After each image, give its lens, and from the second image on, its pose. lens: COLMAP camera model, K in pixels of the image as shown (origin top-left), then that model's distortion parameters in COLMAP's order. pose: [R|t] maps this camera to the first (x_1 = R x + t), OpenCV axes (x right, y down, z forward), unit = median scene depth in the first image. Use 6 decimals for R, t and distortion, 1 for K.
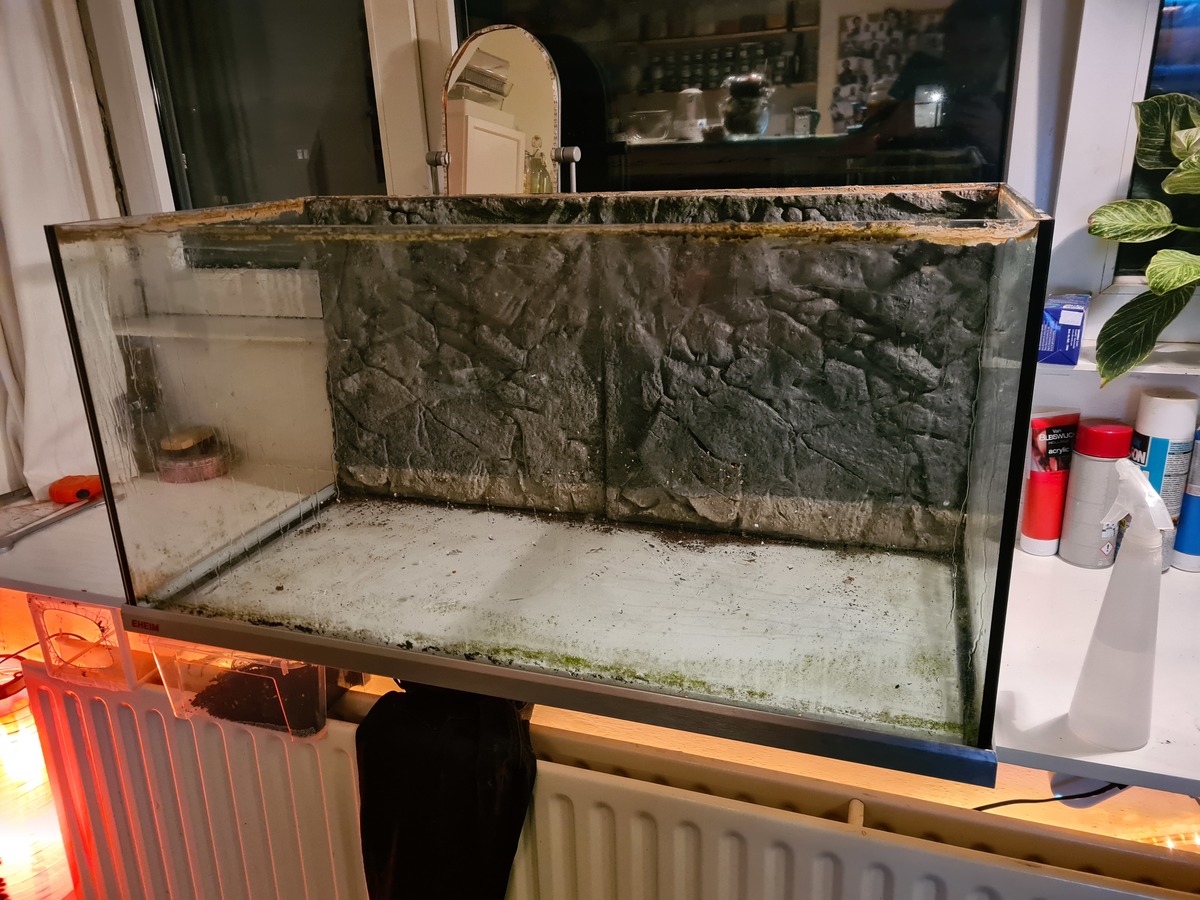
lens RADIAL K [[922.8, 0, 600.0], [0, 922.8, 450.0], [0, 0, 1]] dist [0.000752, -0.002266]
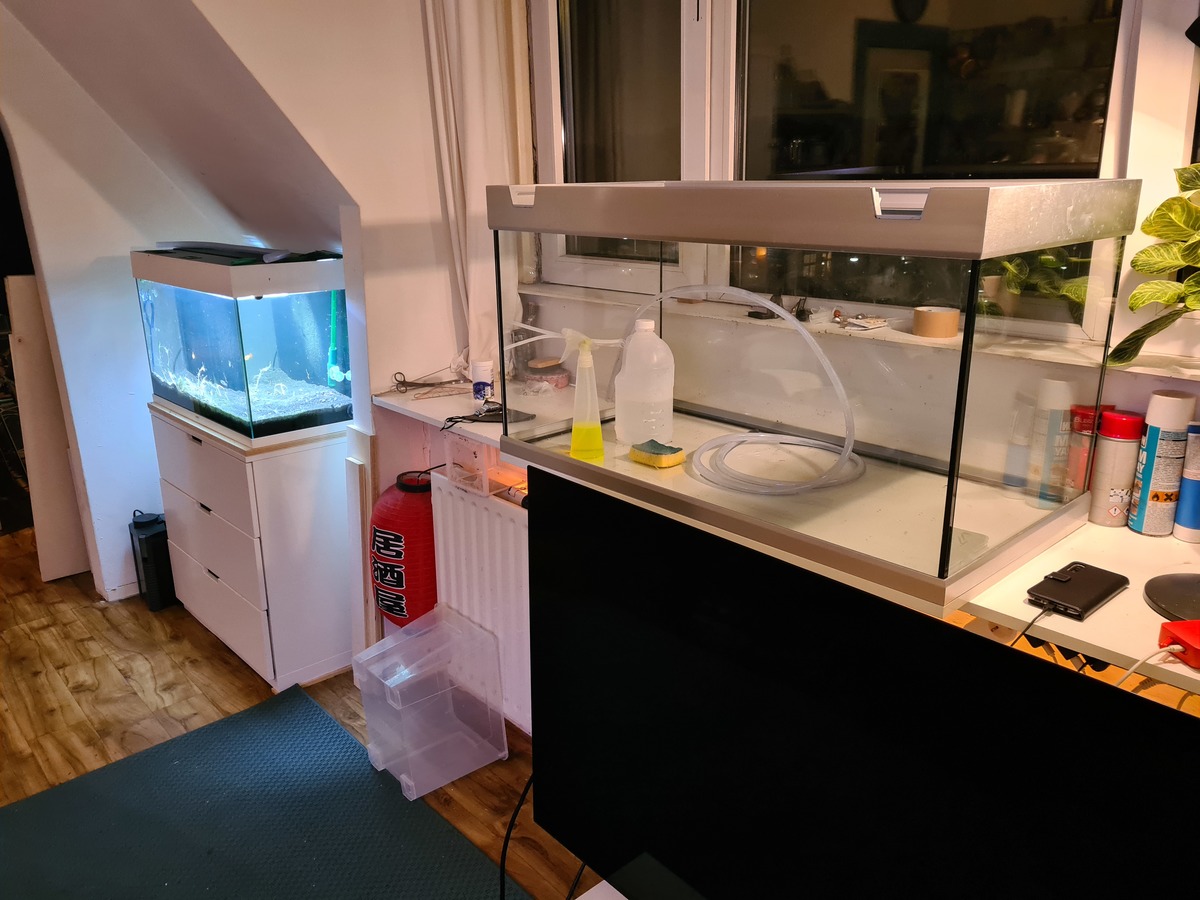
lens RADIAL K [[922.8, 0, 600.0], [0, 922.8, 450.0], [0, 0, 1]] dist [0.000752, -0.002266]
pose [[0.886338, 0.161638, -0.433910, 0.345372], [-0.168613, 0.985422, 0.022663, 0.086452], [0.431248, 0.053076, 0.900671, -0.352155]]
